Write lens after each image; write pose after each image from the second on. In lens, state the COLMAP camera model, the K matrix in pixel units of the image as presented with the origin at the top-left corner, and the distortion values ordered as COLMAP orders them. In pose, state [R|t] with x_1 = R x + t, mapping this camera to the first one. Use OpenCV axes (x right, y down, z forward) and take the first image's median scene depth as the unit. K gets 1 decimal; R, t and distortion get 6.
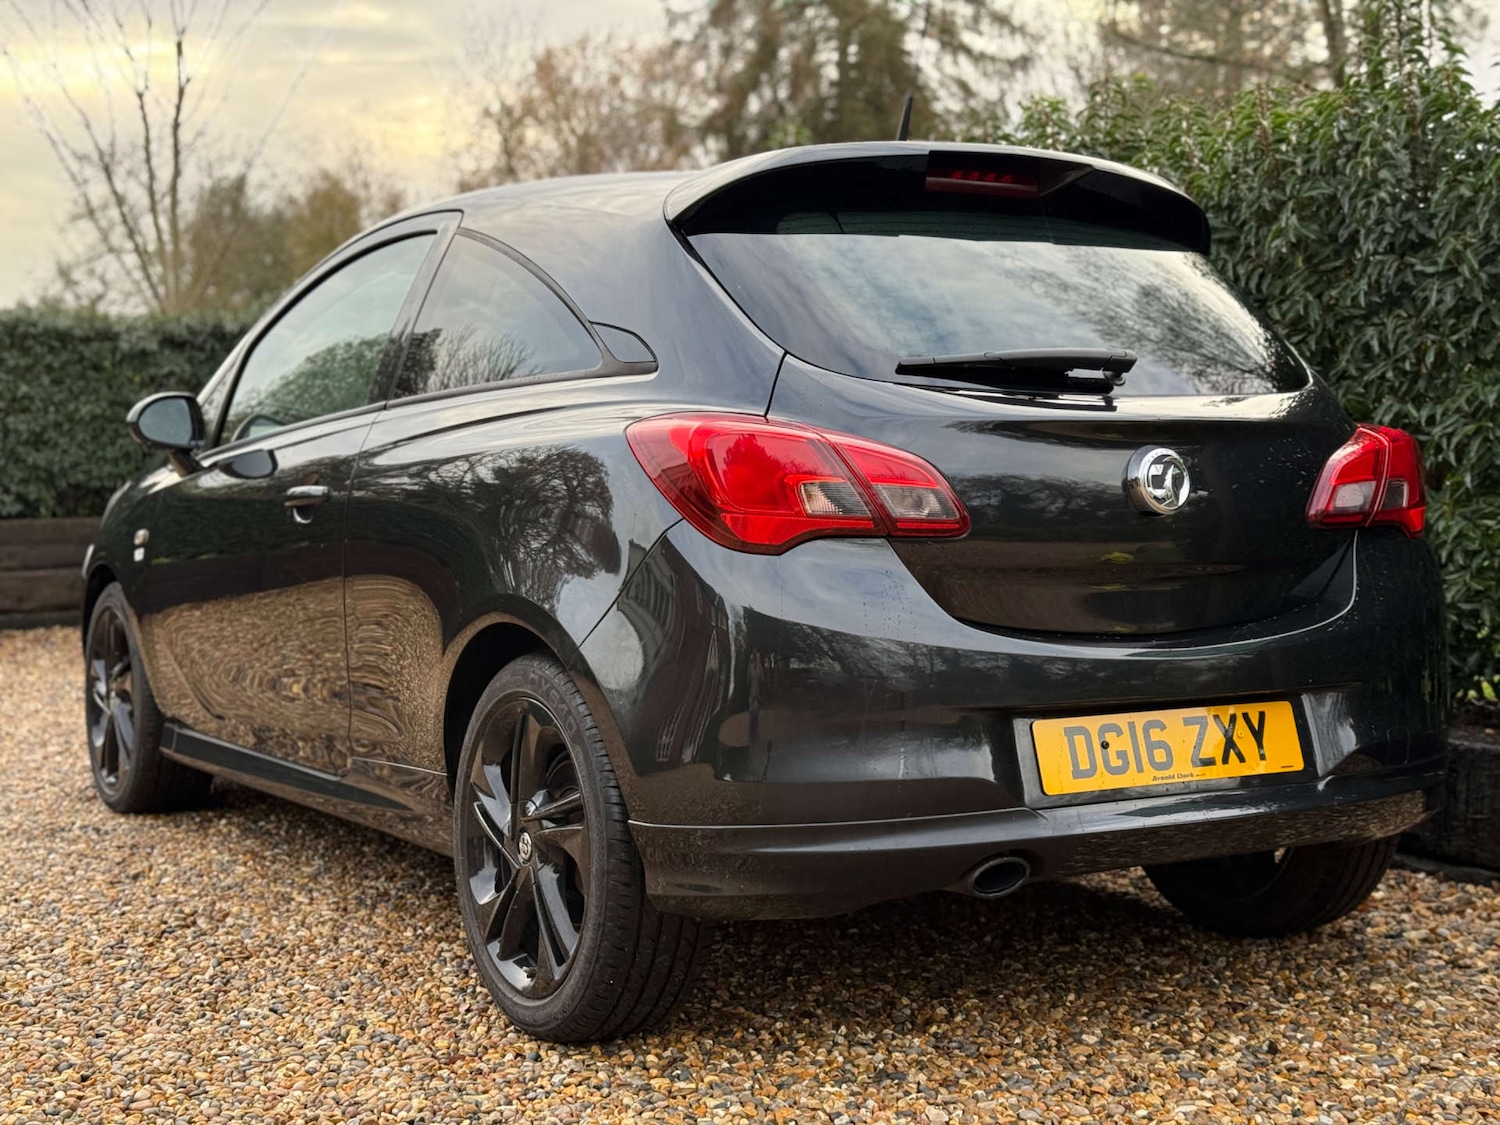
lens RADIAL K [[2026.1, 0, 750.6], [0, 2026.1, 570.4], [0, 0, 1]] dist [0.192829, -0.385370]
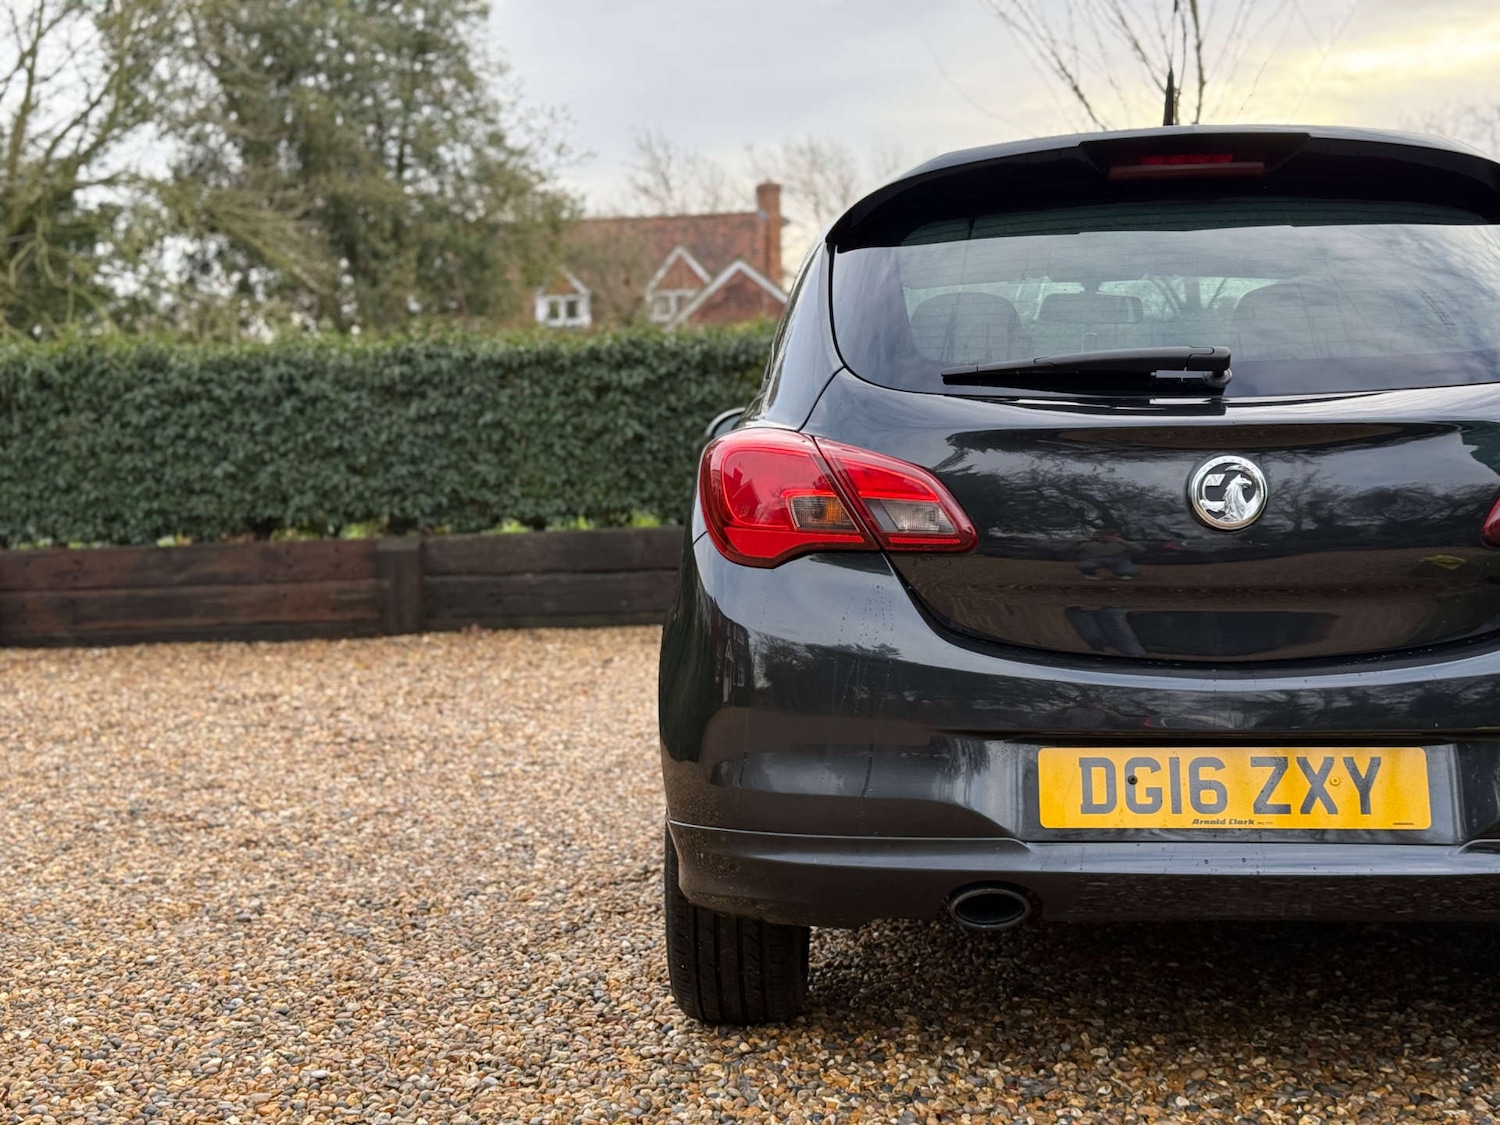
lens RADIAL K [[2026.1, 0, 750.6], [0, 2026.1, 570.4], [0, 0, 1]] dist [0.192829, -0.385370]
pose [[0.820344, 0.019184, -0.571549, 0.516530], [-0.013868, 0.999811, 0.013655, -0.017878], [0.571703, -0.003275, 0.820454, 0.134074]]
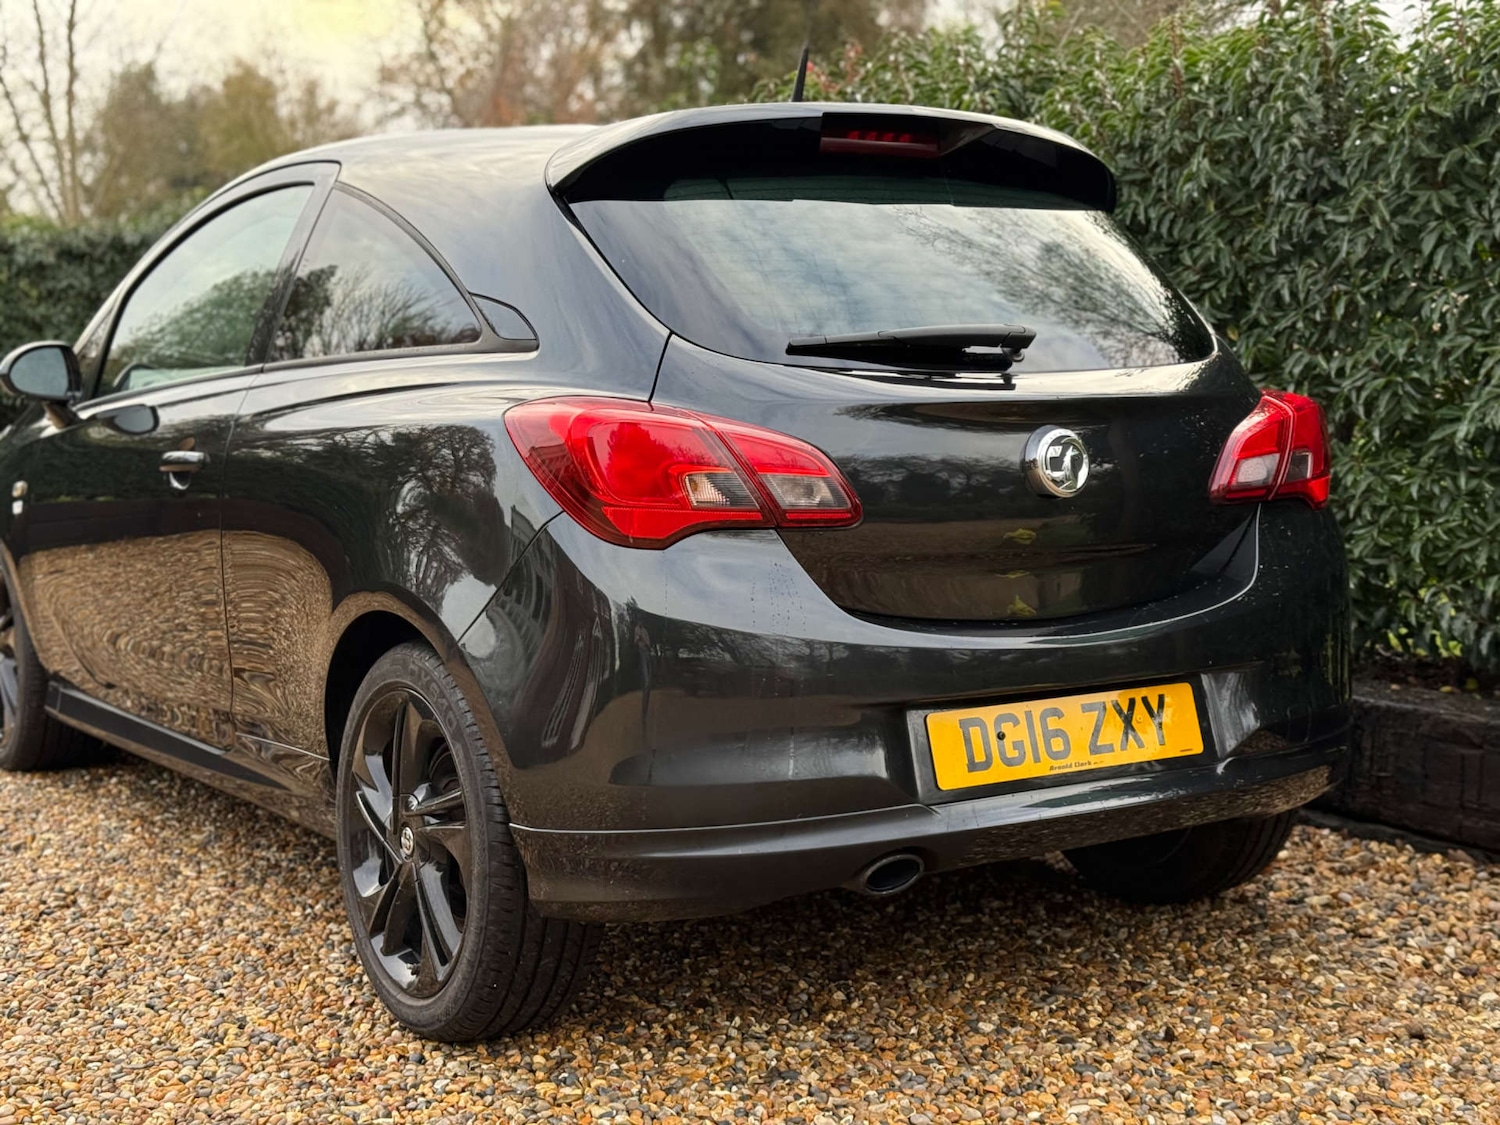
lens RADIAL K [[2026.1, 0, 750.6], [0, 2026.1, 570.4], [0, 0, 1]] dist [0.192829, -0.385370]
pose [[0.999442, -0.007013, 0.032653, 0.020936], [0.005236, 0.998518, 0.054174, -0.043494], [-0.032985, -0.053973, 0.997997, 0.033050]]
